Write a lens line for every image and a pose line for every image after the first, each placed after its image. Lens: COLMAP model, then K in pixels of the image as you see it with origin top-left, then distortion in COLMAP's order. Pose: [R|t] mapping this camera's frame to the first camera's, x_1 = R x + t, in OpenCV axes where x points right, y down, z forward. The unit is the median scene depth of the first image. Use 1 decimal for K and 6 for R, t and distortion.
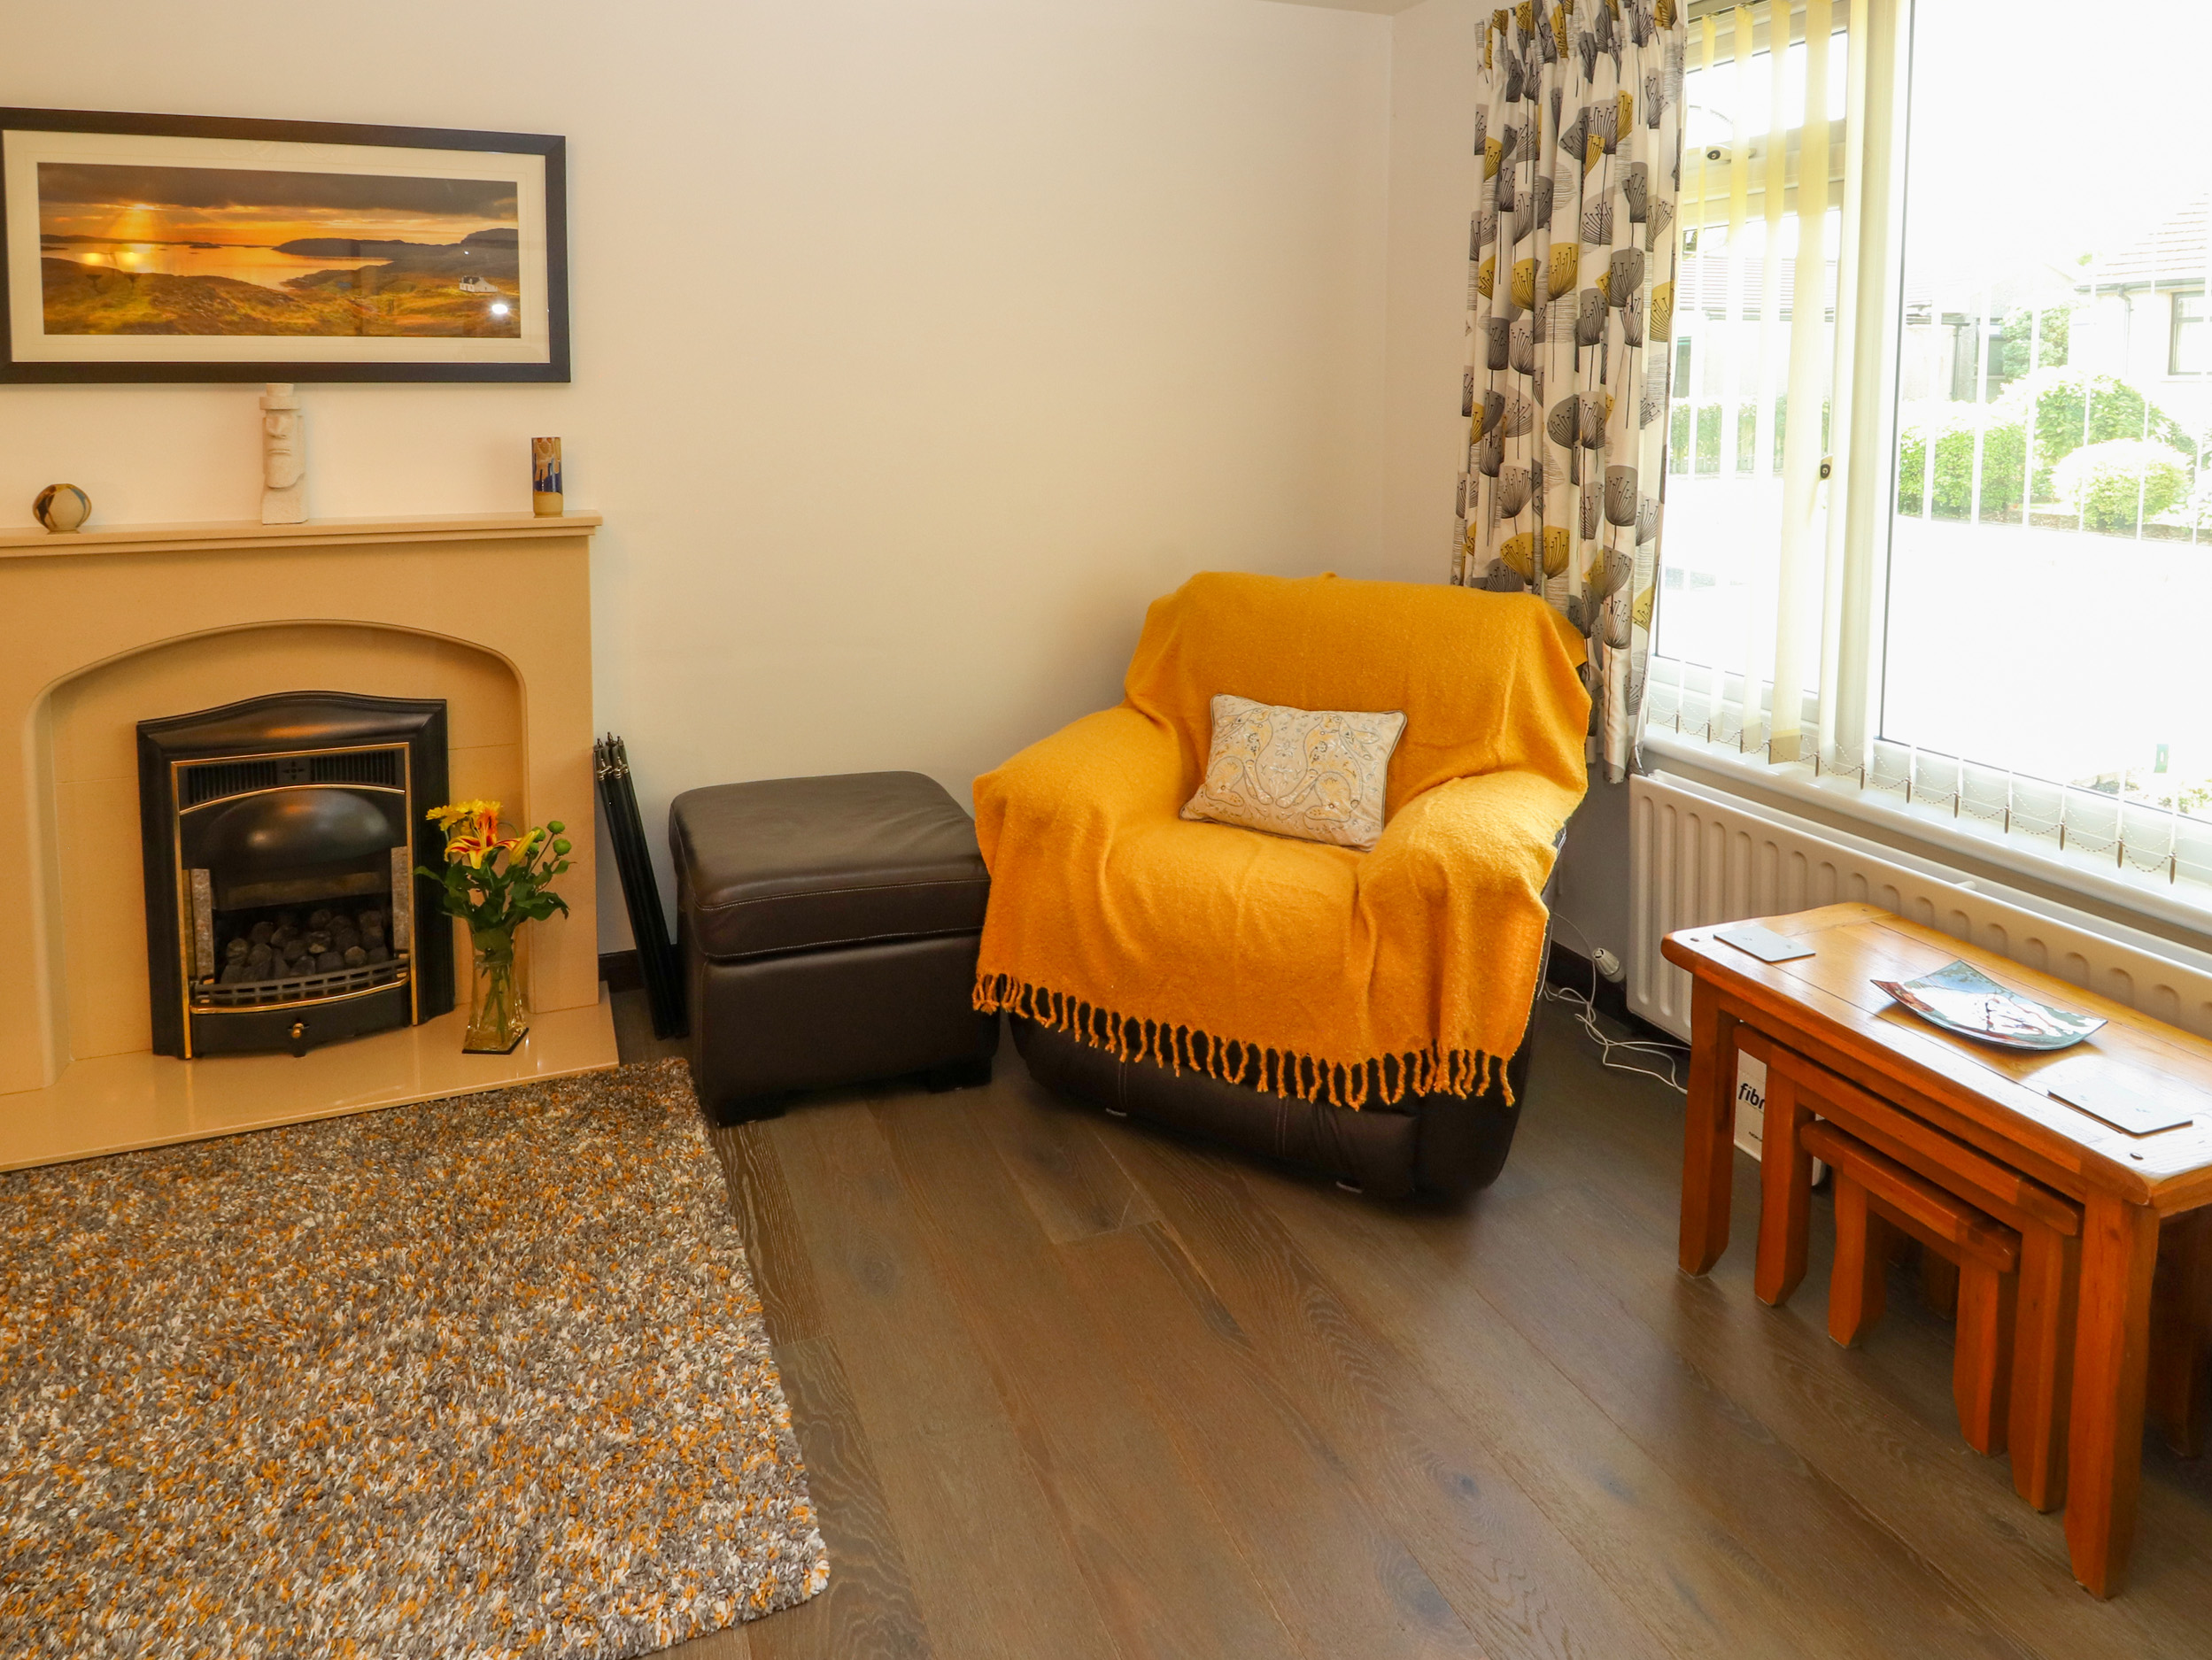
lens RADIAL K [[1286.6, 0, 973.0], [0, 1286.6, 471.4], [0, 0, 1]] dist [0.000171, 0.000425]
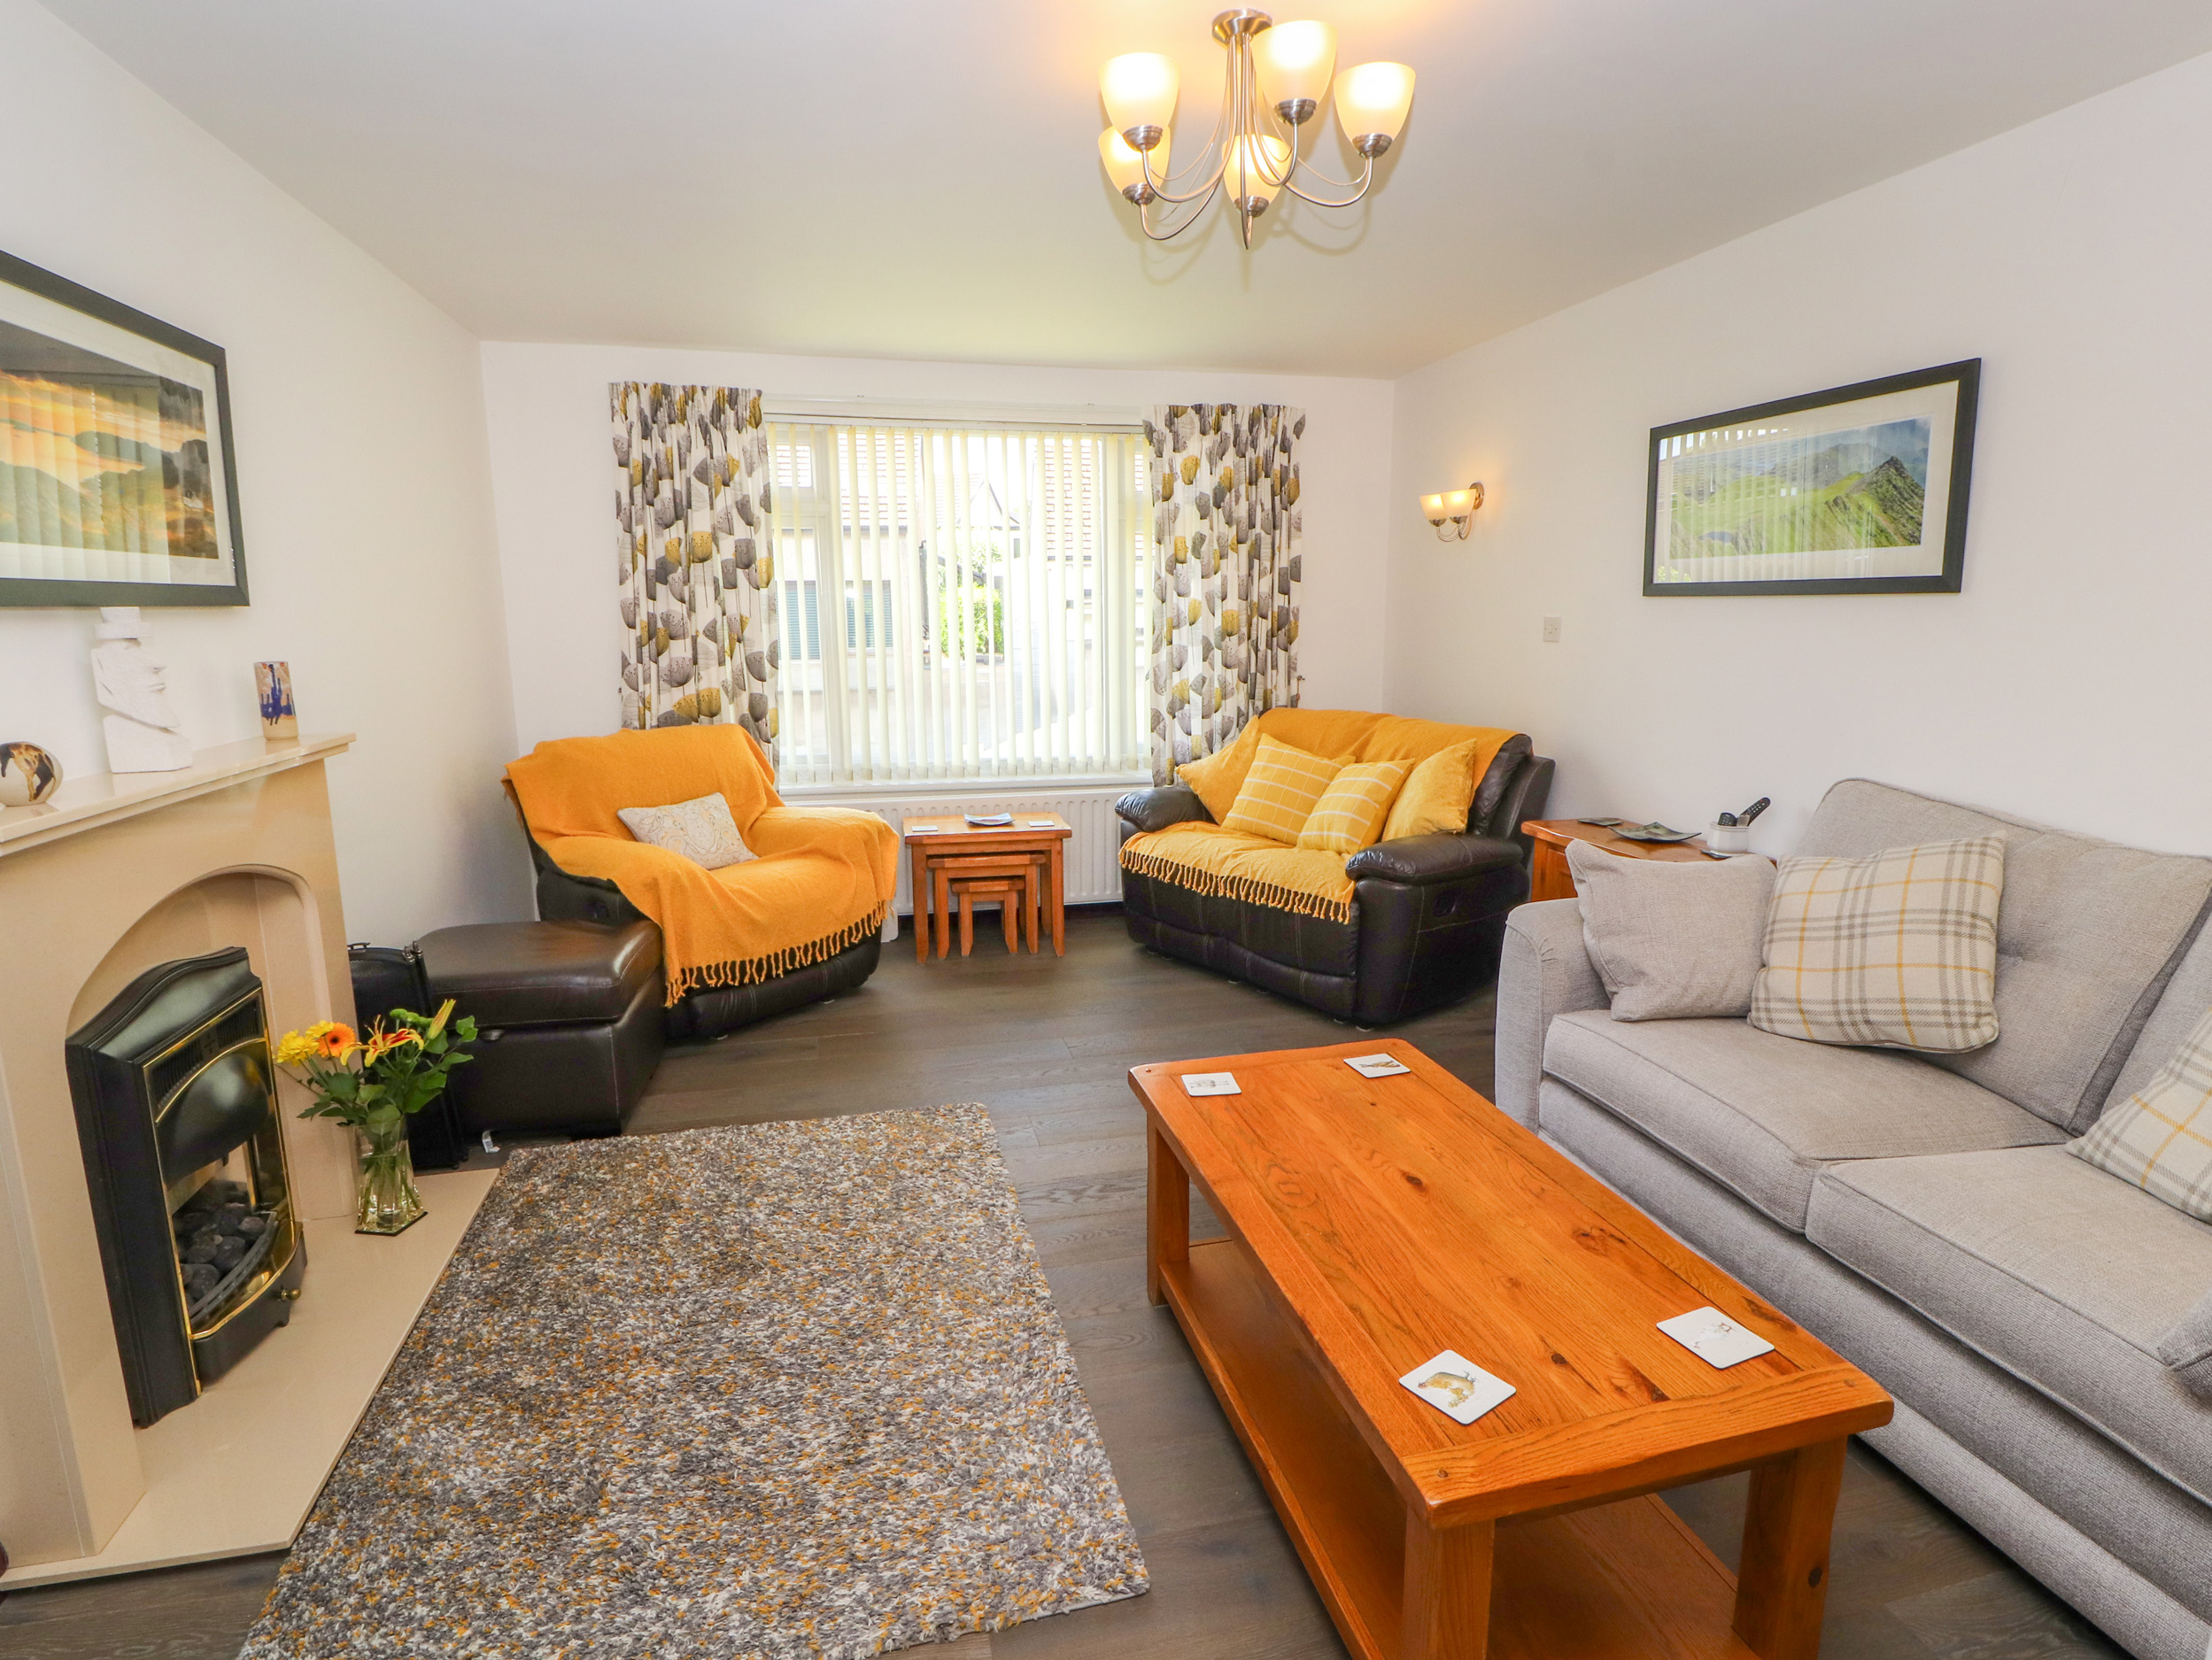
lens RADIAL K [[1150.1, 0, 1124.8], [0, 1150.1, 822.5], [0, 0, 1]] dist [0.003449, -0.014739]
pose [[0.091445, -0.179058, 0.979580, -1.219643], [0.074655, 0.982166, 0.172561, -0.008601], [-0.993008, 0.057351, 0.103182, 0.273996]]
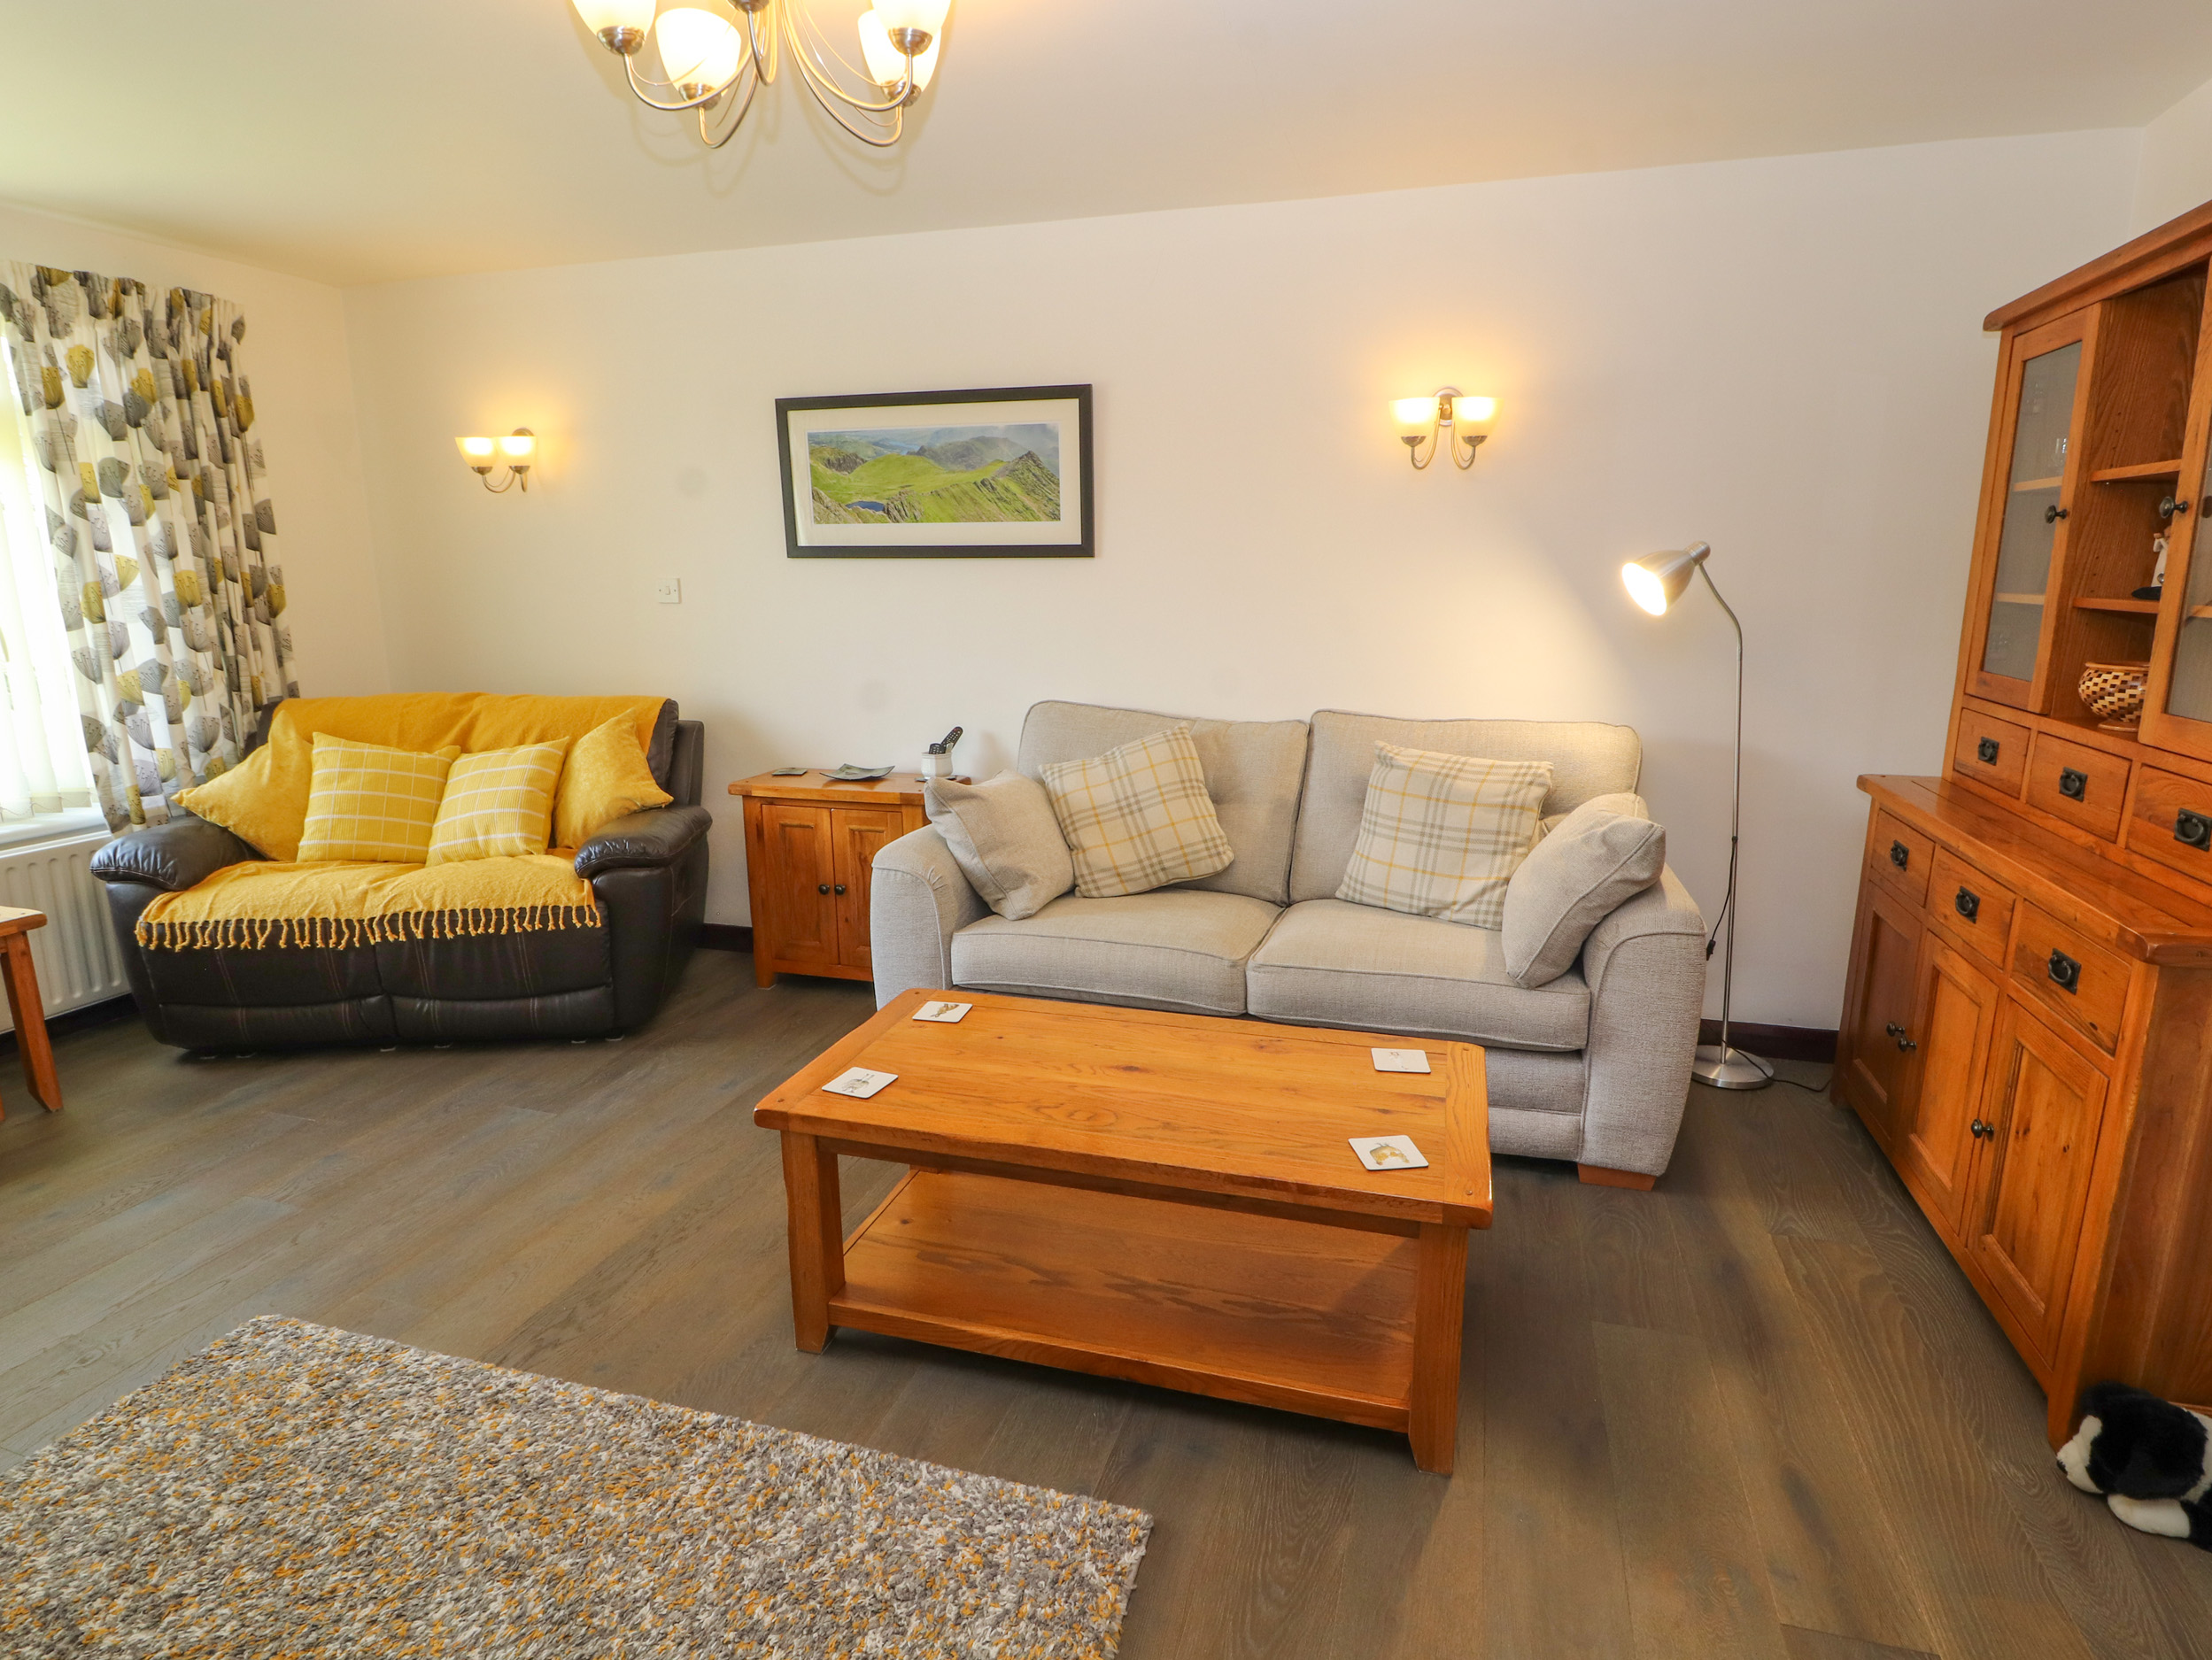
lens RADIAL K [[1169.2, 0, 1100.1], [0, 1169.2, 806.2], [0, 0, 1]] dist [0.002334, -0.008348]
pose [[-0.804215, -0.114611, 0.583183, -0.995856], [0.046292, 0.966171, 0.253715, -0.044421], [-0.592533, 0.231038, -0.771703, 0.778814]]
